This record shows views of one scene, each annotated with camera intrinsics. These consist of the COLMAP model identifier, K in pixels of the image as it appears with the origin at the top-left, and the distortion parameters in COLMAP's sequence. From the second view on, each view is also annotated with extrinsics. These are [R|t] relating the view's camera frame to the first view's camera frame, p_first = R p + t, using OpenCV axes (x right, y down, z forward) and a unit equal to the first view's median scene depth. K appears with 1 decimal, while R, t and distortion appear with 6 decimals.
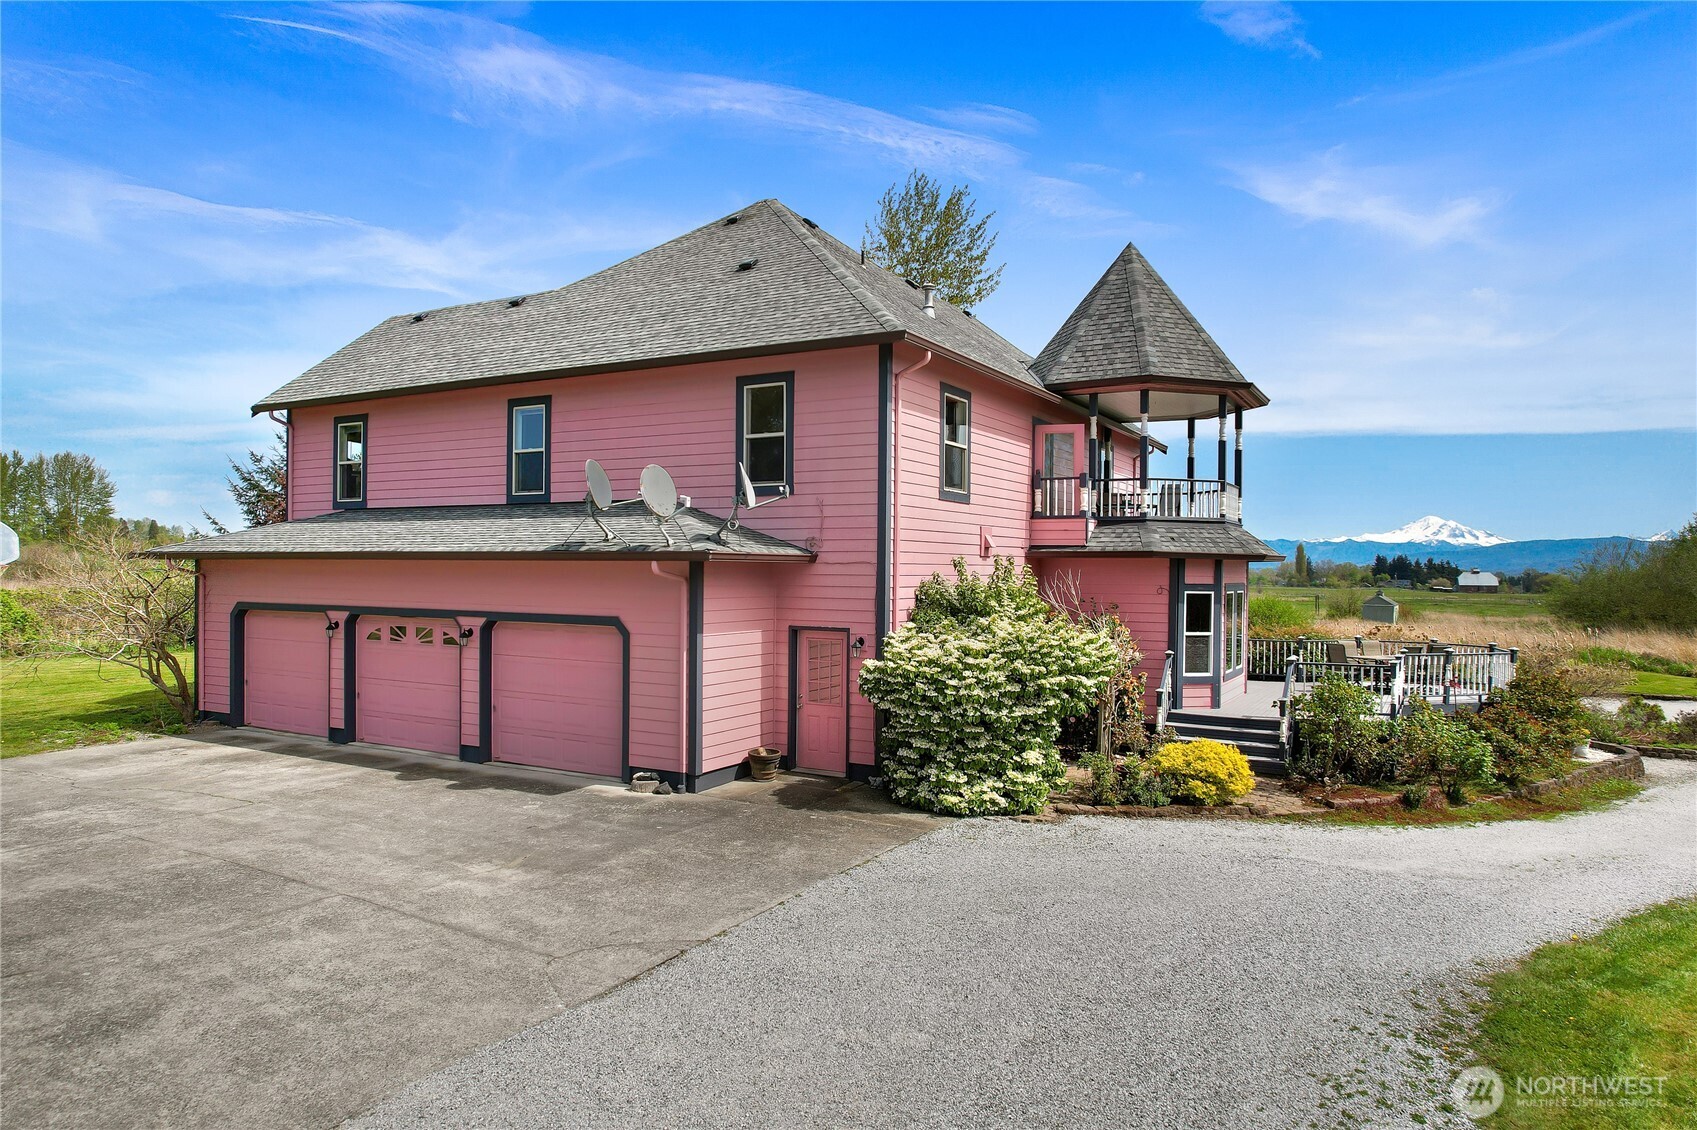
lens RADIAL K [[1089.5, 0, 835.9], [0, 1089.5, 562.7], [0, 0, 1]] dist [-0.045509, 0.024440]
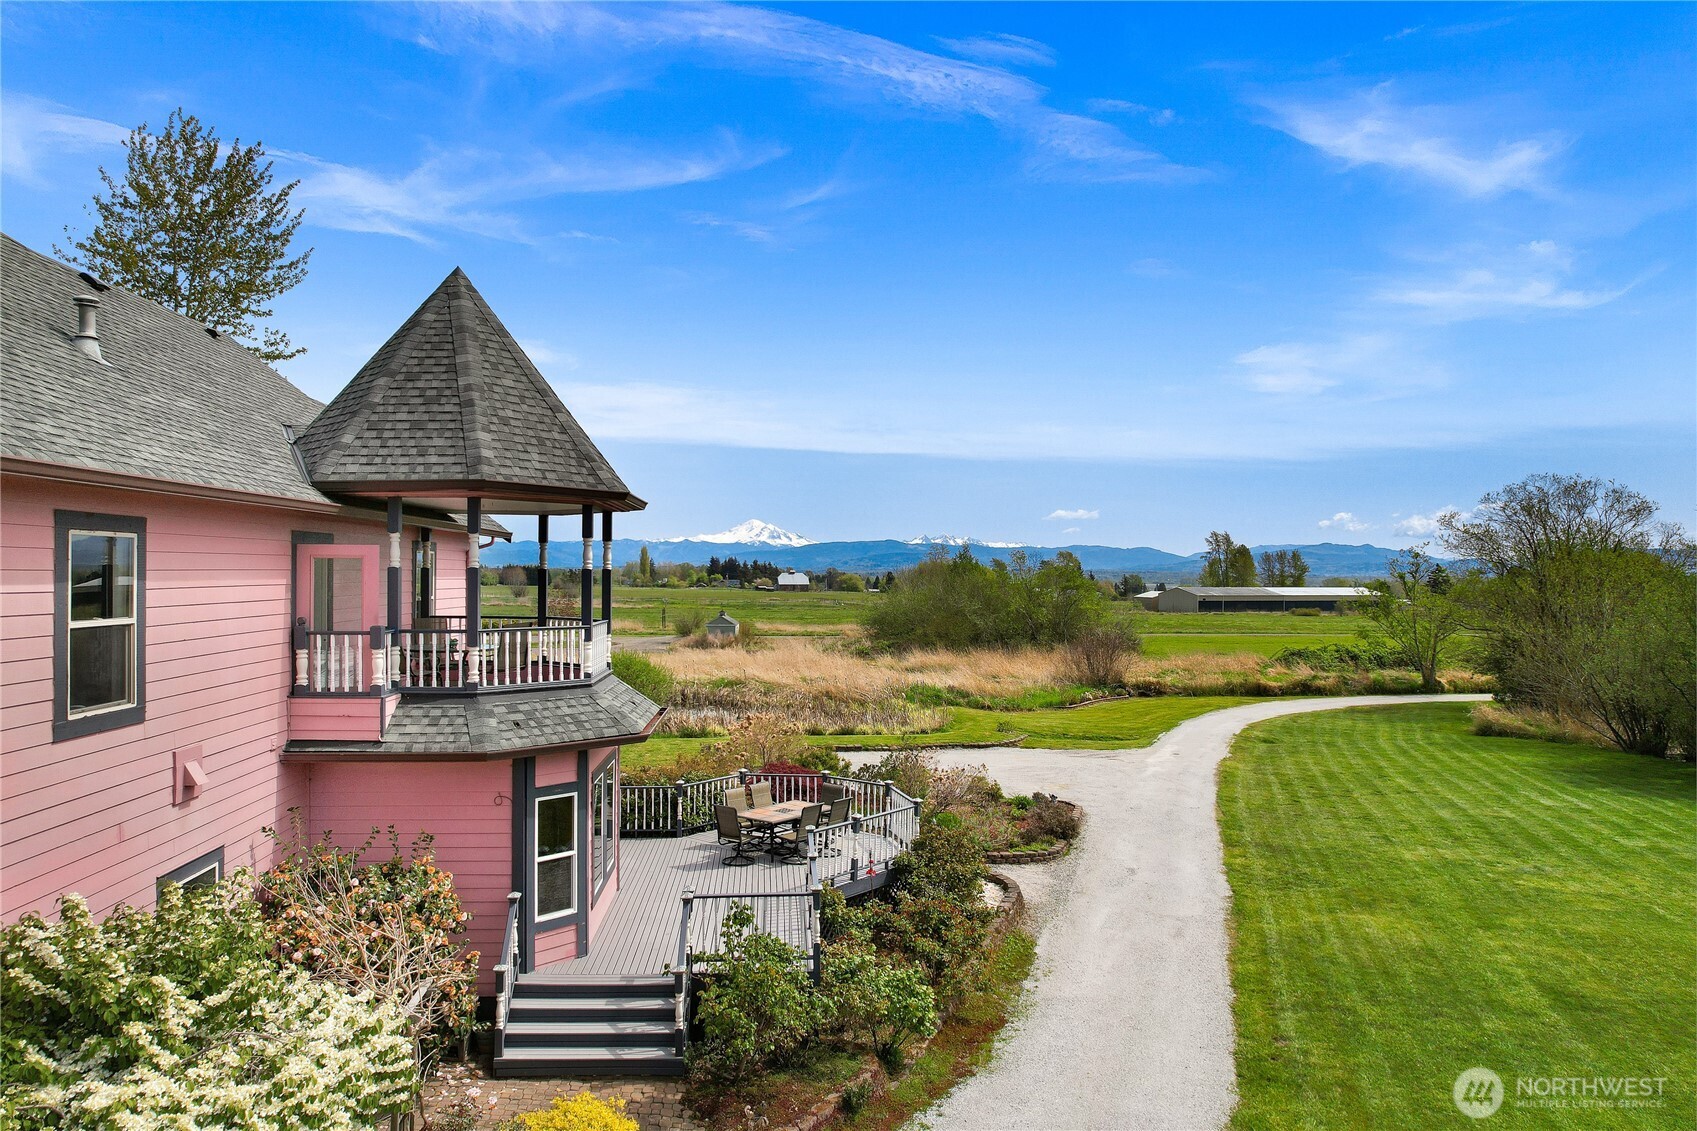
lens RADIAL K [[1089.5, 0, 848.0], [0, 1089.5, 567.3], [0, 0, 1]] dist [-0.045509, 0.024440]
pose [[0.830400, -0.006374, 0.557131, 0.095667], [0.003406, 0.999974, 0.006364, -0.110165], [-0.557157, -0.003387, 0.830400, 0.293407]]
